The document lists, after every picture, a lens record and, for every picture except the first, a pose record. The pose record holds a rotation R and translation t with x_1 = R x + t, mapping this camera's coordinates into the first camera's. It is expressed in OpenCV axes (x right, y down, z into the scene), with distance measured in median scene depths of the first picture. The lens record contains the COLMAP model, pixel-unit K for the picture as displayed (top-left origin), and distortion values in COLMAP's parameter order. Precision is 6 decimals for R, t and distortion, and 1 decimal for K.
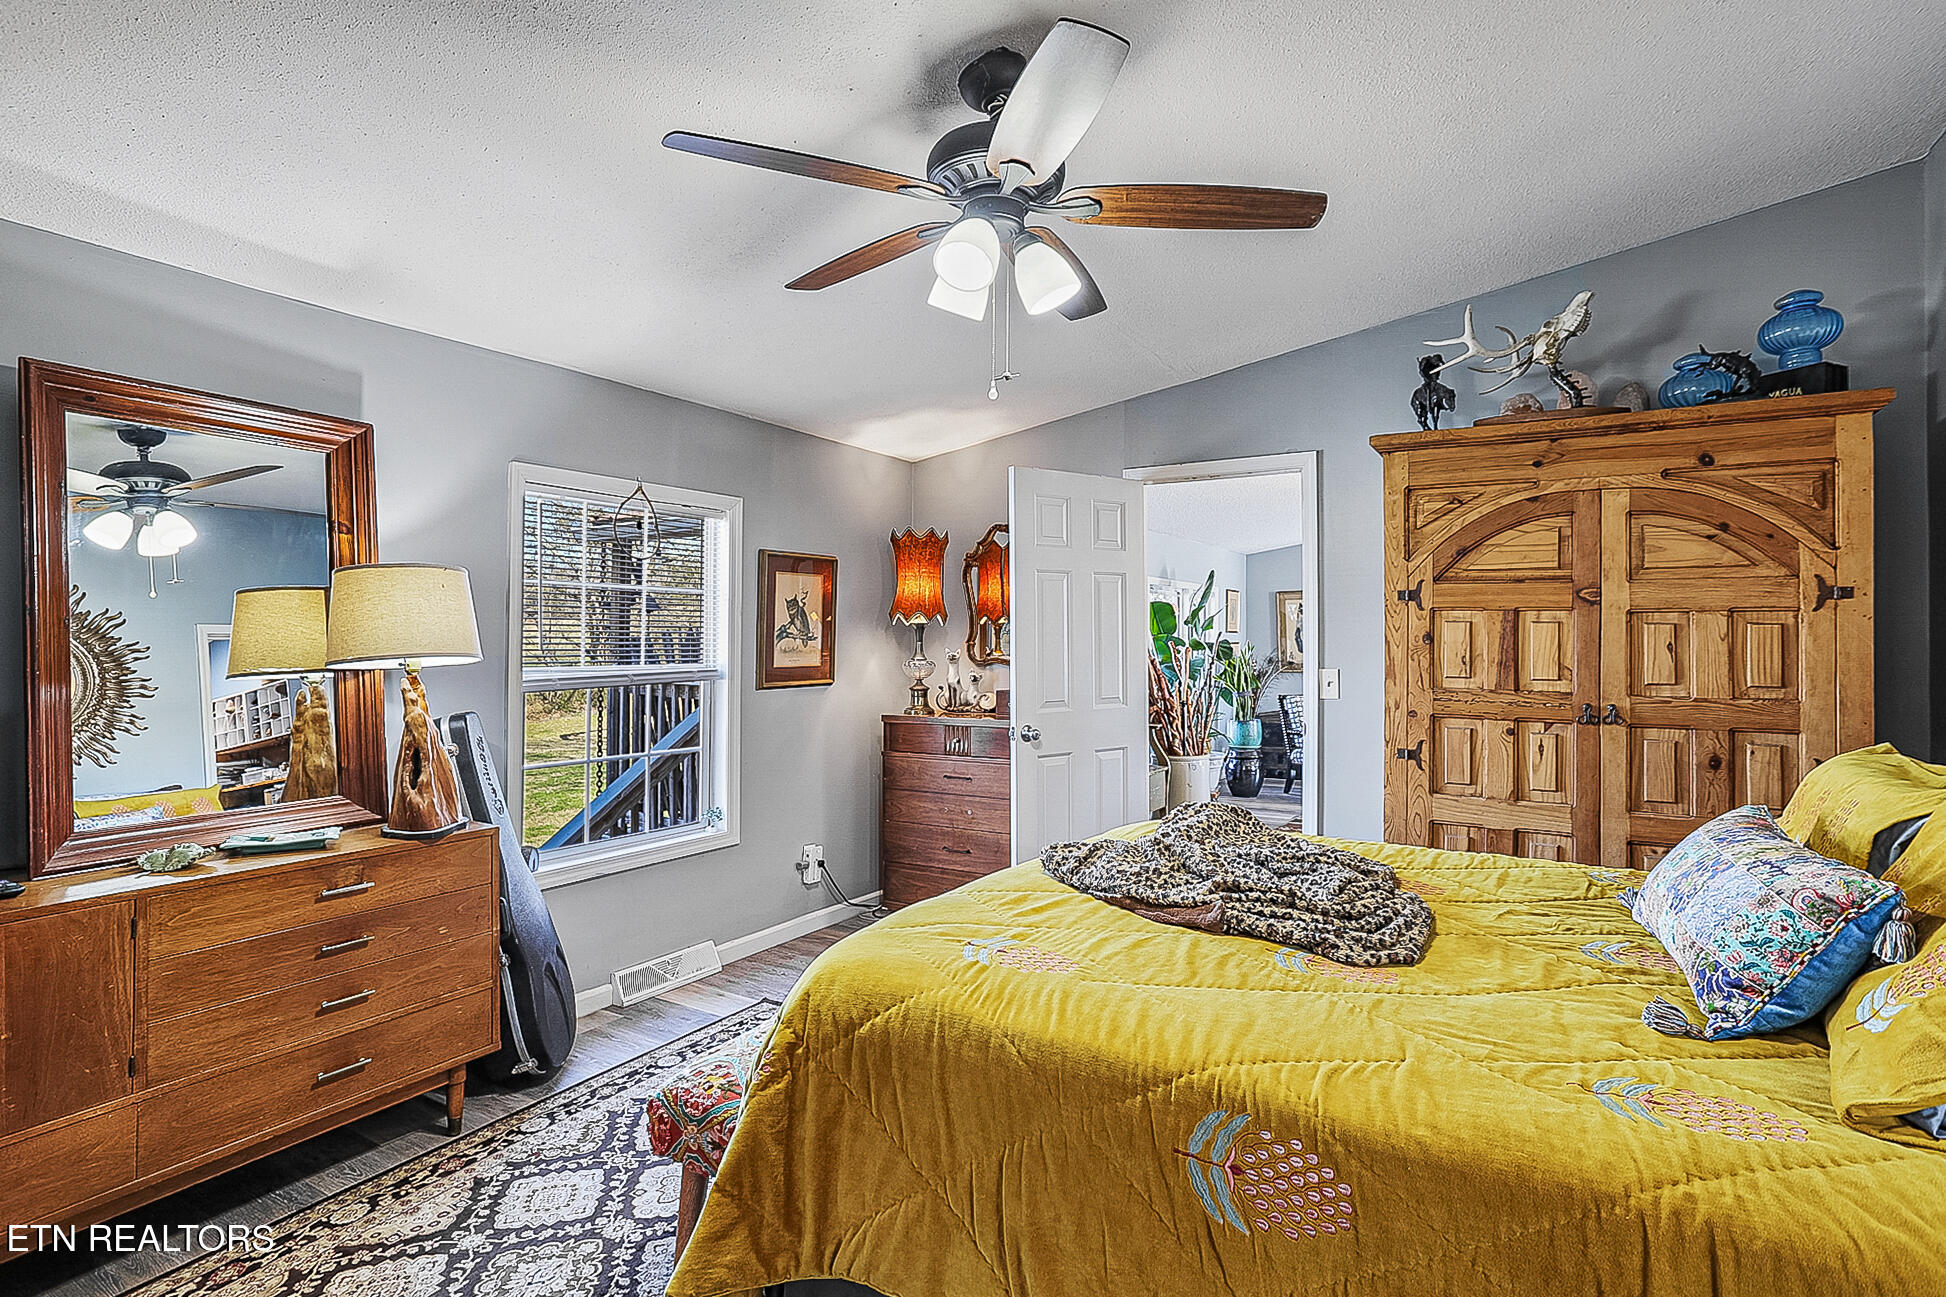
lens RADIAL K [[941.3, 0, 997.9], [0, 941.3, 637.6], [0, 0, 1]] dist [-0.067530, 0.031077]
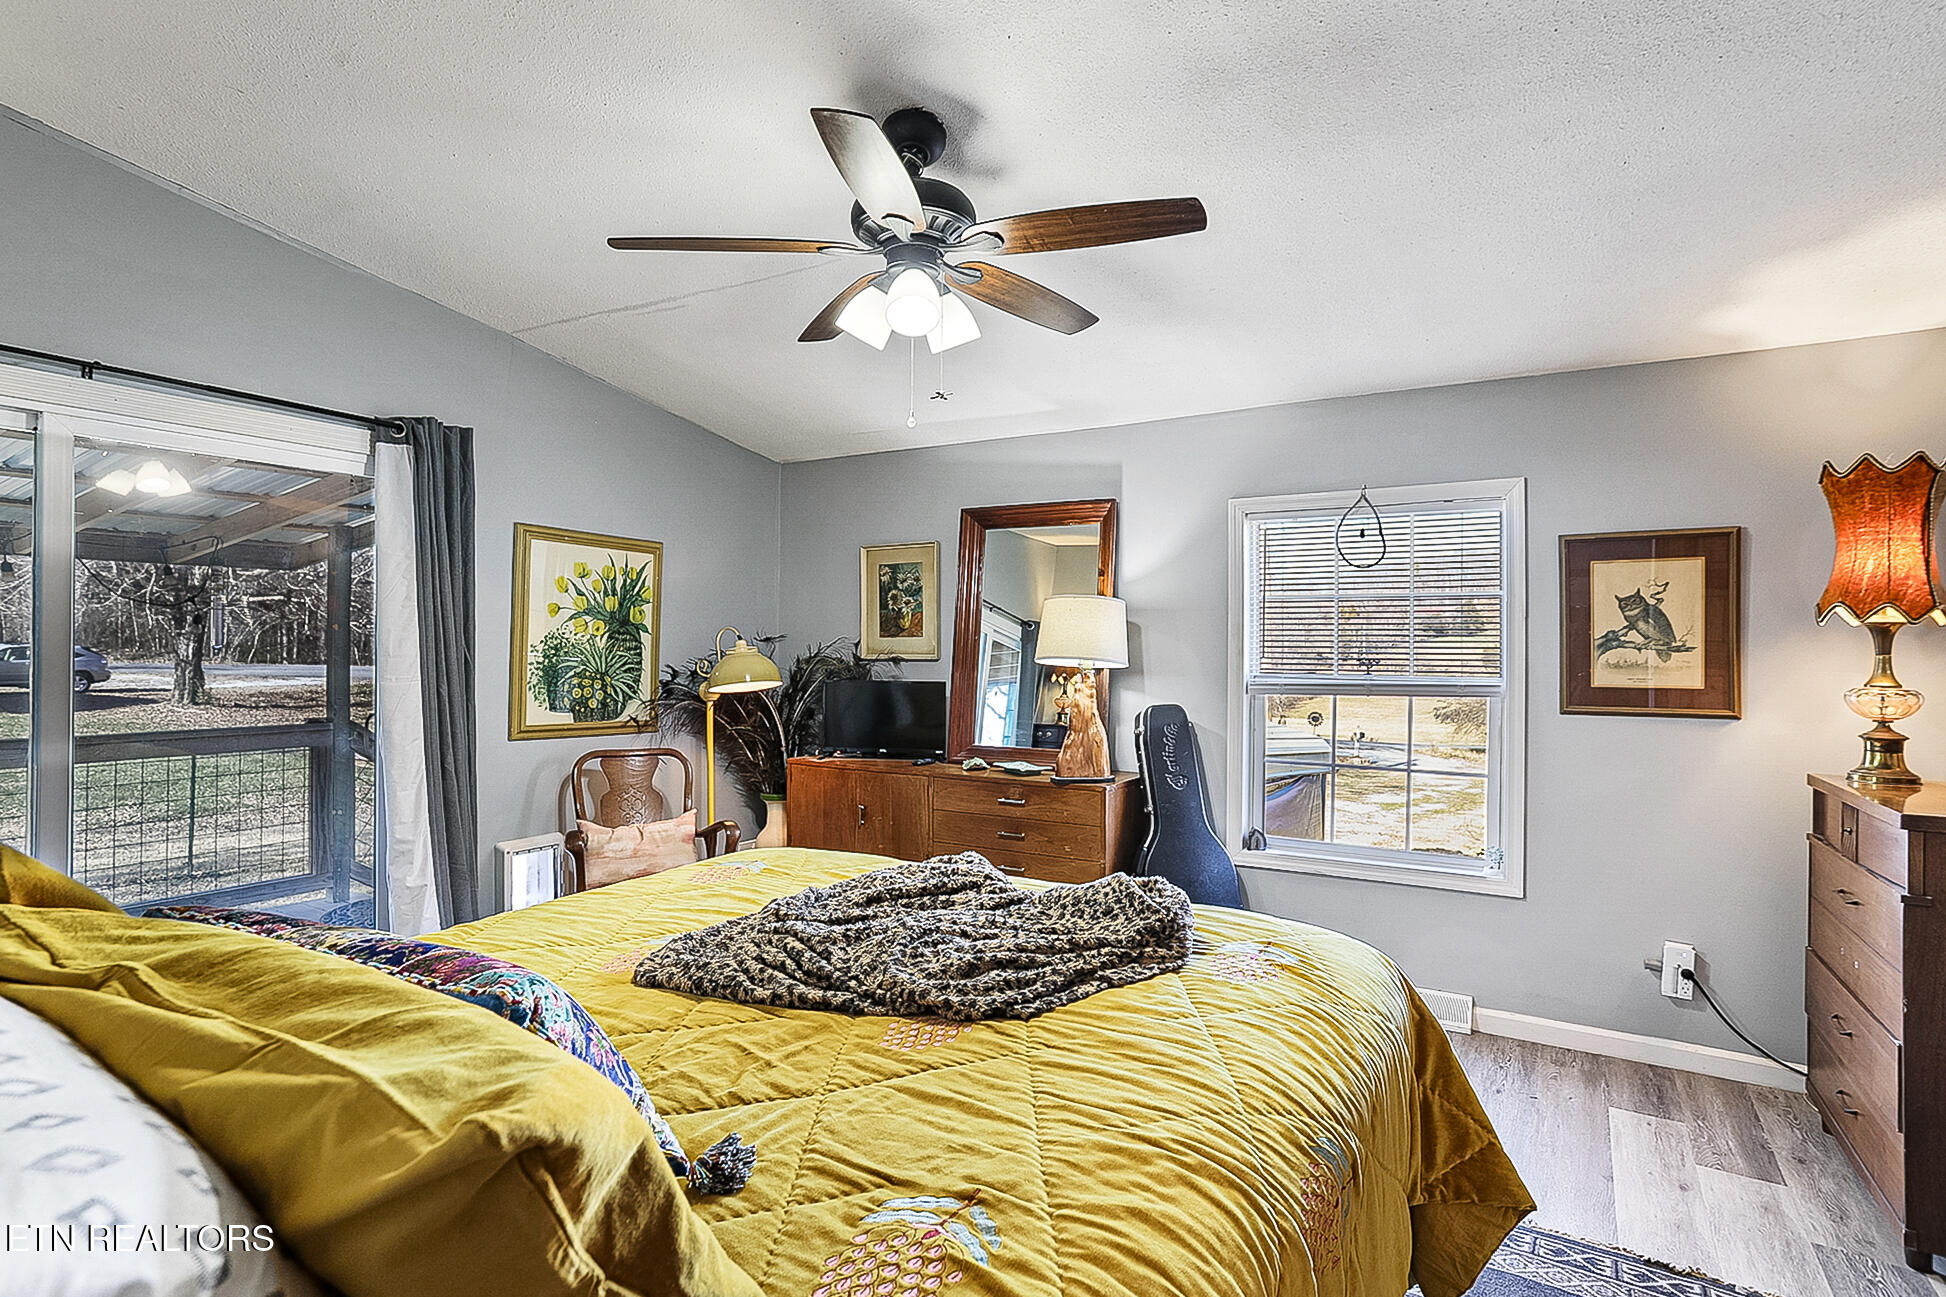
lens RADIAL K [[941.3, 0, 997.9], [0, 941.3, 637.6], [0, 0, 1]] dist [-0.067530, 0.031077]
pose [[0.015352, -0.016047, -0.999753, 0.494410], [-0.010225, 0.999816, -0.016205, 0.008783], [0.999830, 0.010471, 0.015185, 0.490897]]
